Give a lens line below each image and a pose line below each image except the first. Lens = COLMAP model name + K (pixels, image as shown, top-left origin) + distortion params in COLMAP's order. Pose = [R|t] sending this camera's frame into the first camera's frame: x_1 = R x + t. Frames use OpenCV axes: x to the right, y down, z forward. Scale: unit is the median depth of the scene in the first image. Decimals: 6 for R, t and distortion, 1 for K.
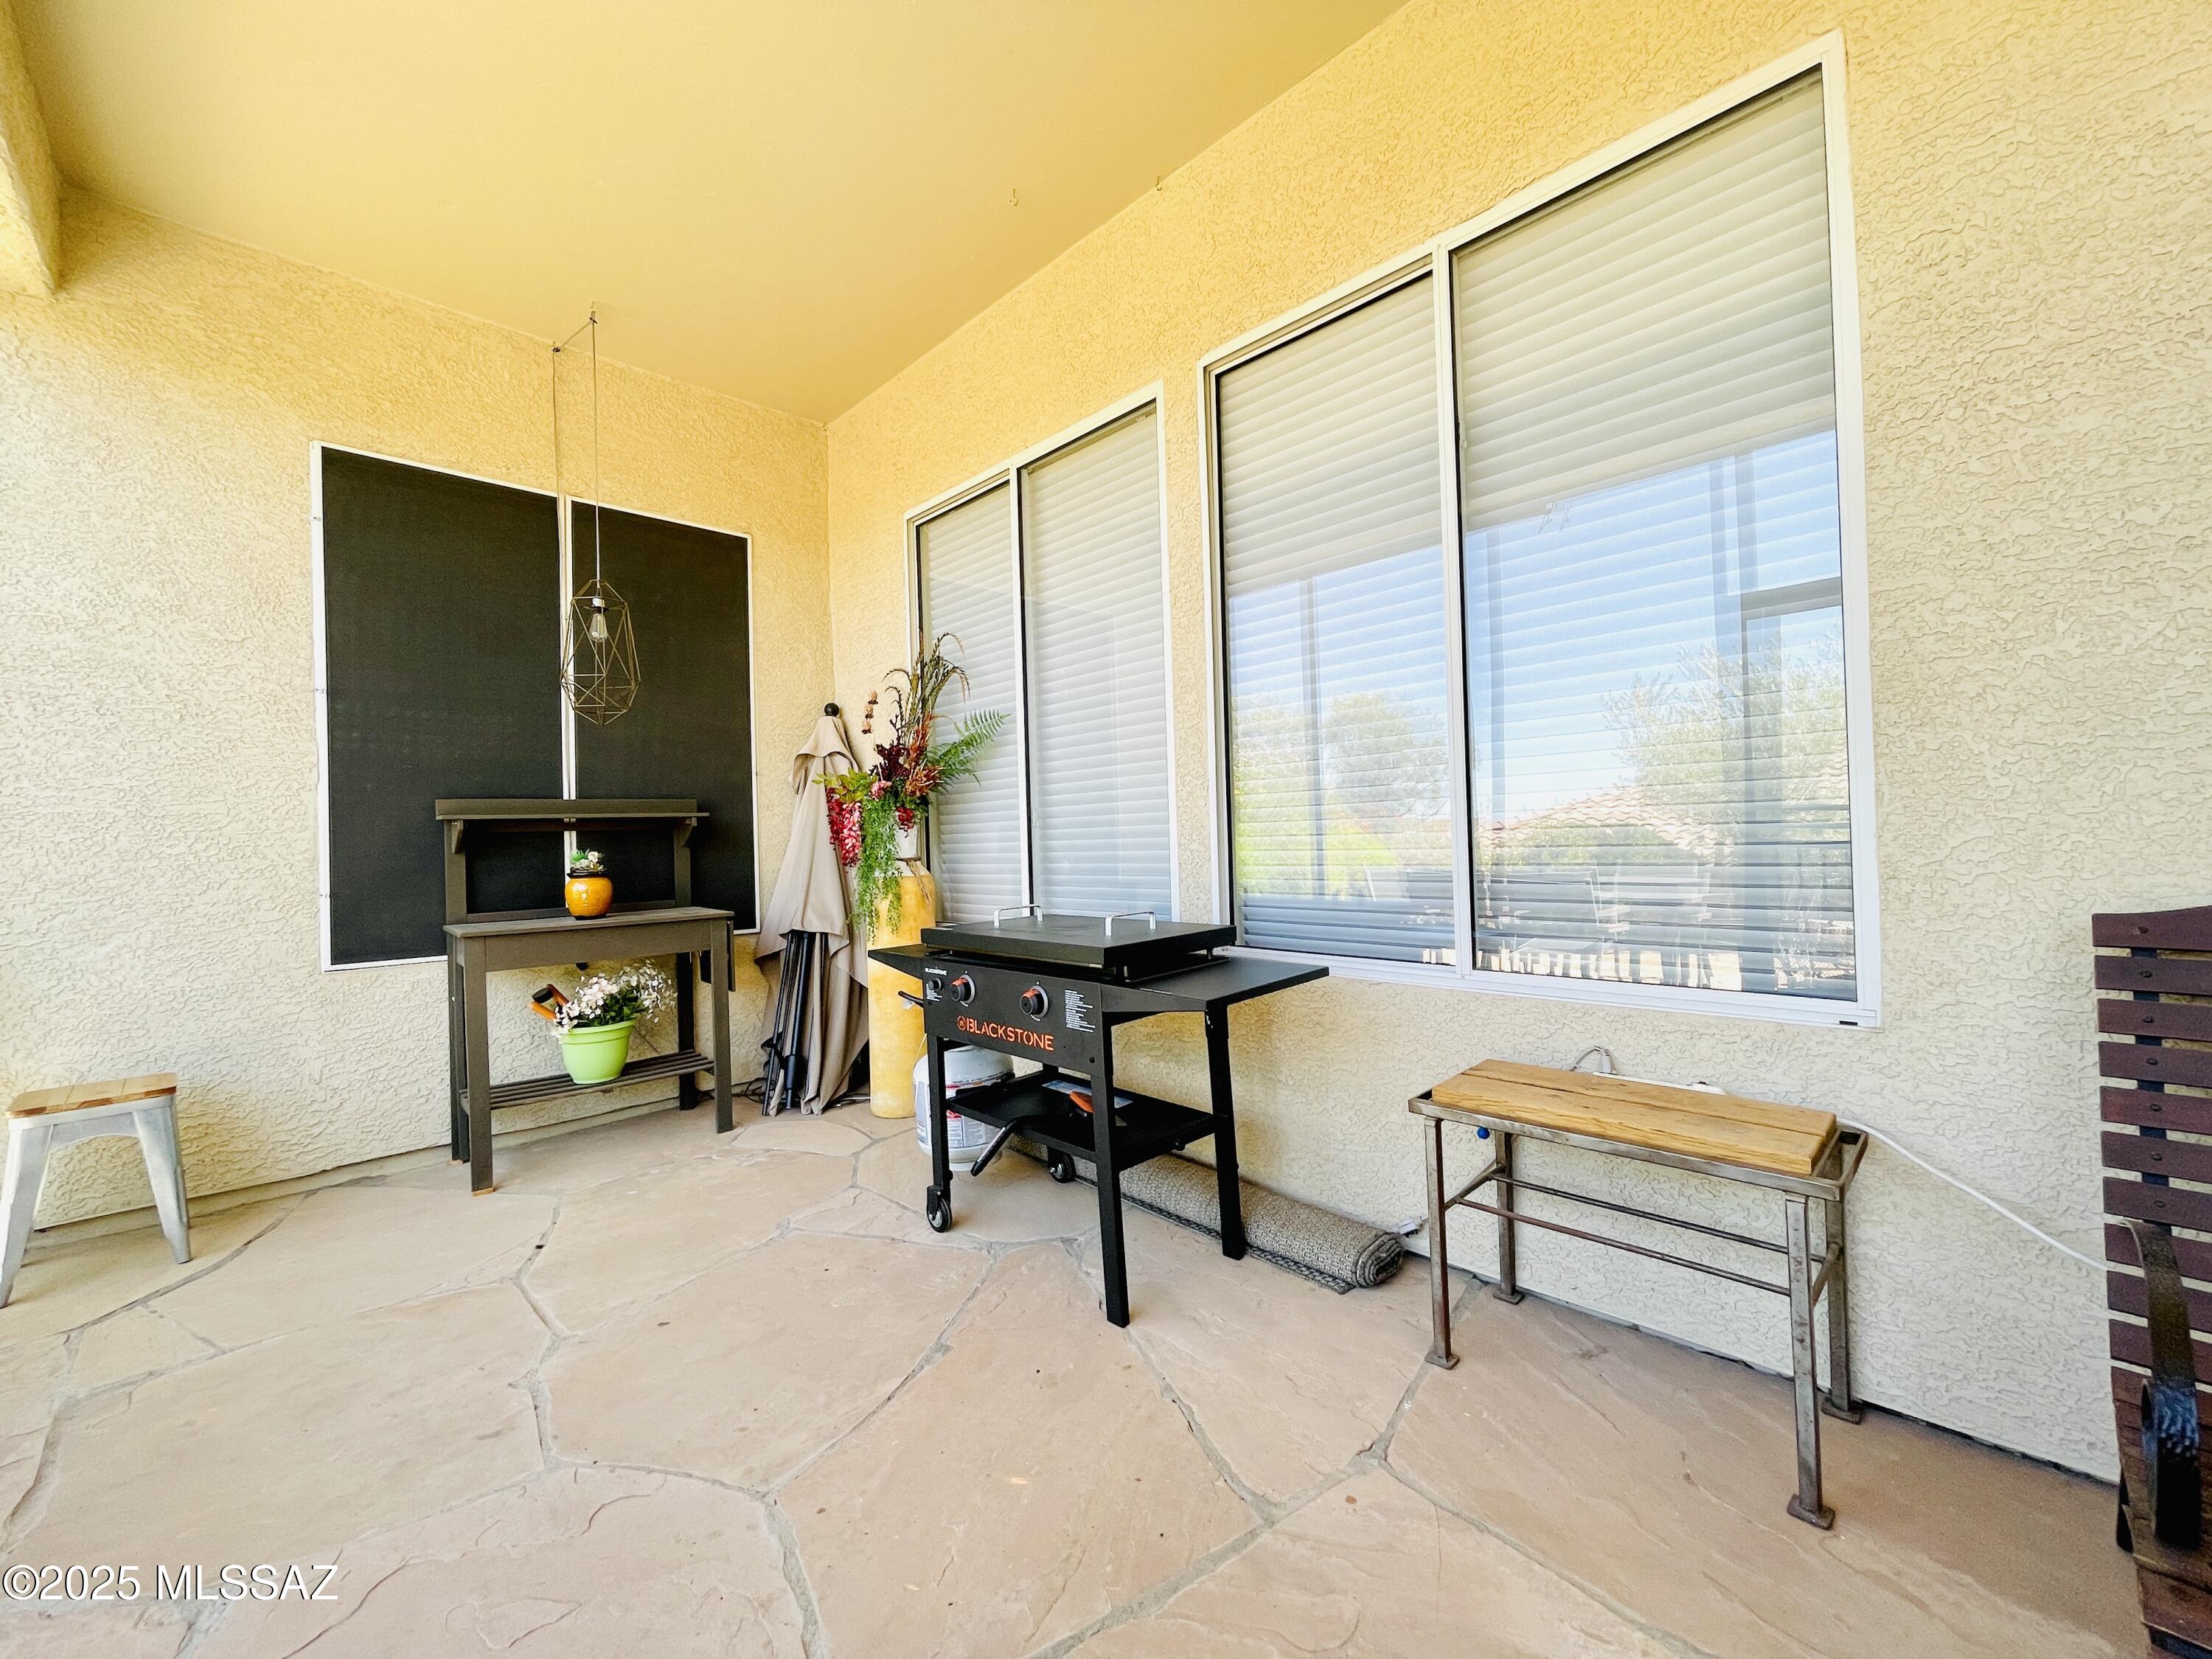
lens RADIAL K [[896.9, 0, 1106.0], [0, 896.9, 829.5], [0, 0, 1]] dist [0.000642, 0.000005]
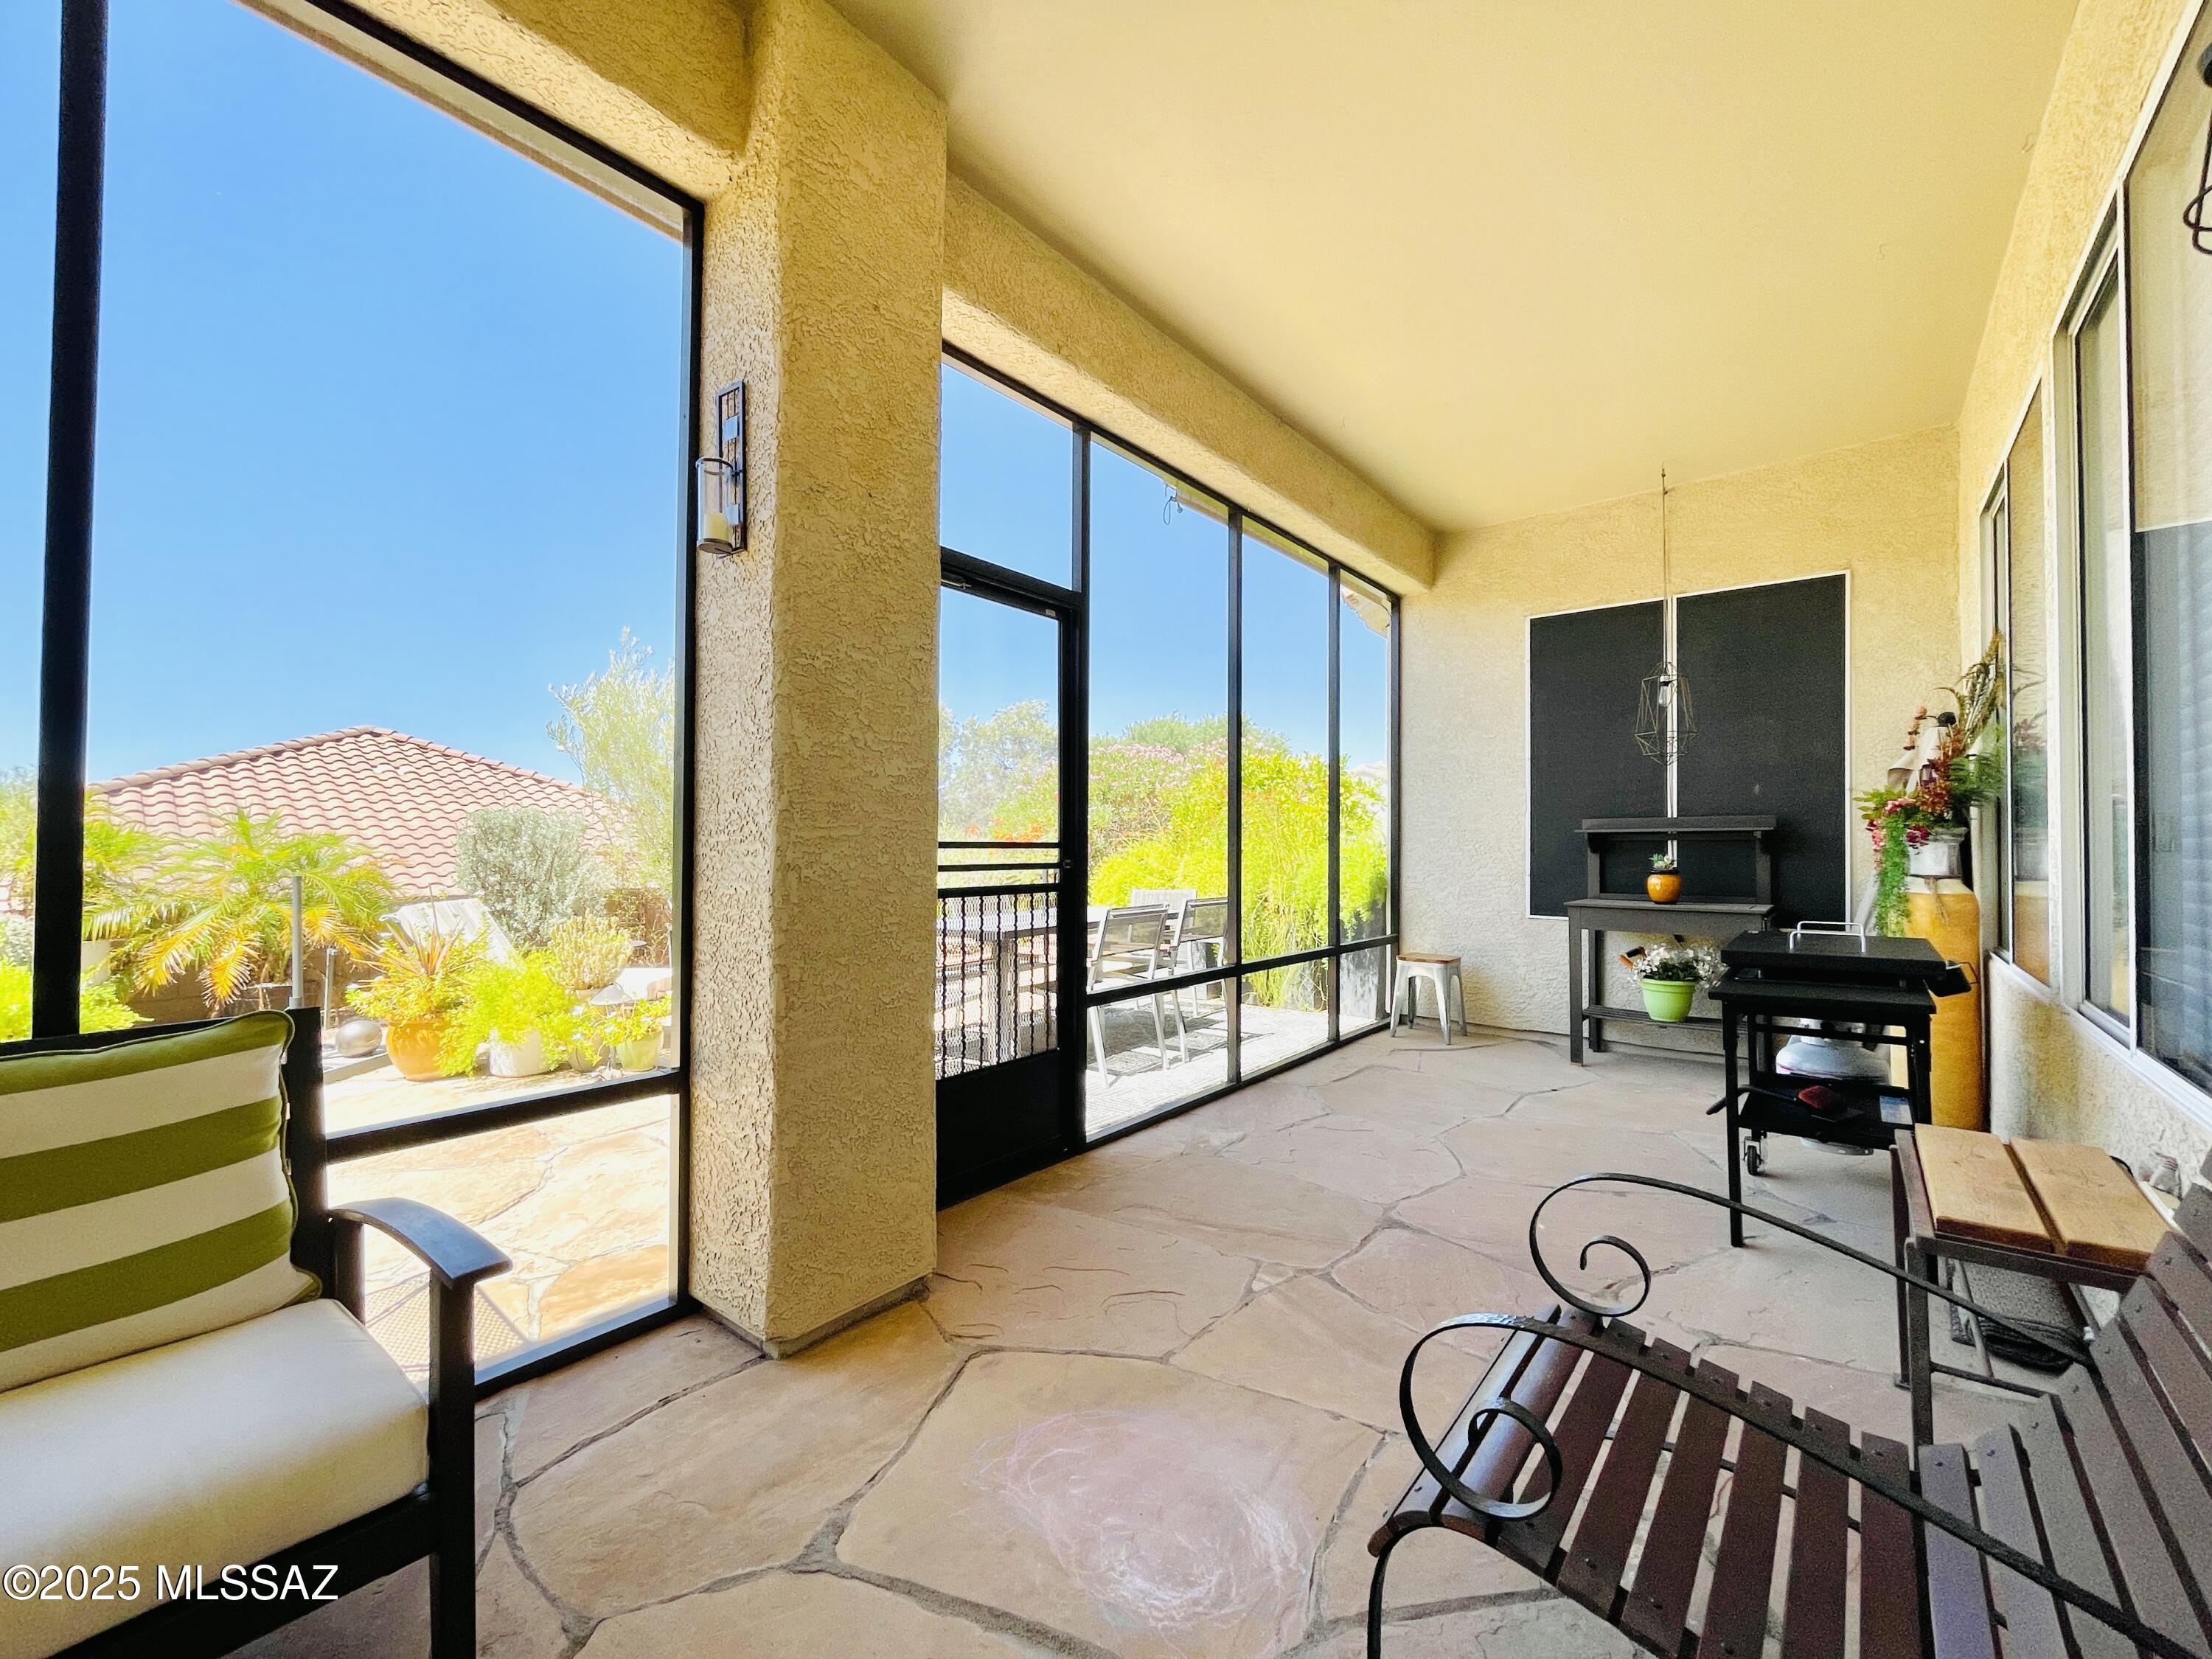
lens RADIAL K [[968.3, 0, 1106.0], [0, 968.3, 829.5], [0, 0, 1]] dist [0.001226, 0.000122]
pose [[0.095608, 0.009768, -0.995371, 0.860219], [-0.002580, 0.999951, 0.009565, -0.028934], [0.995416, 0.001654, 0.095629, -0.007600]]
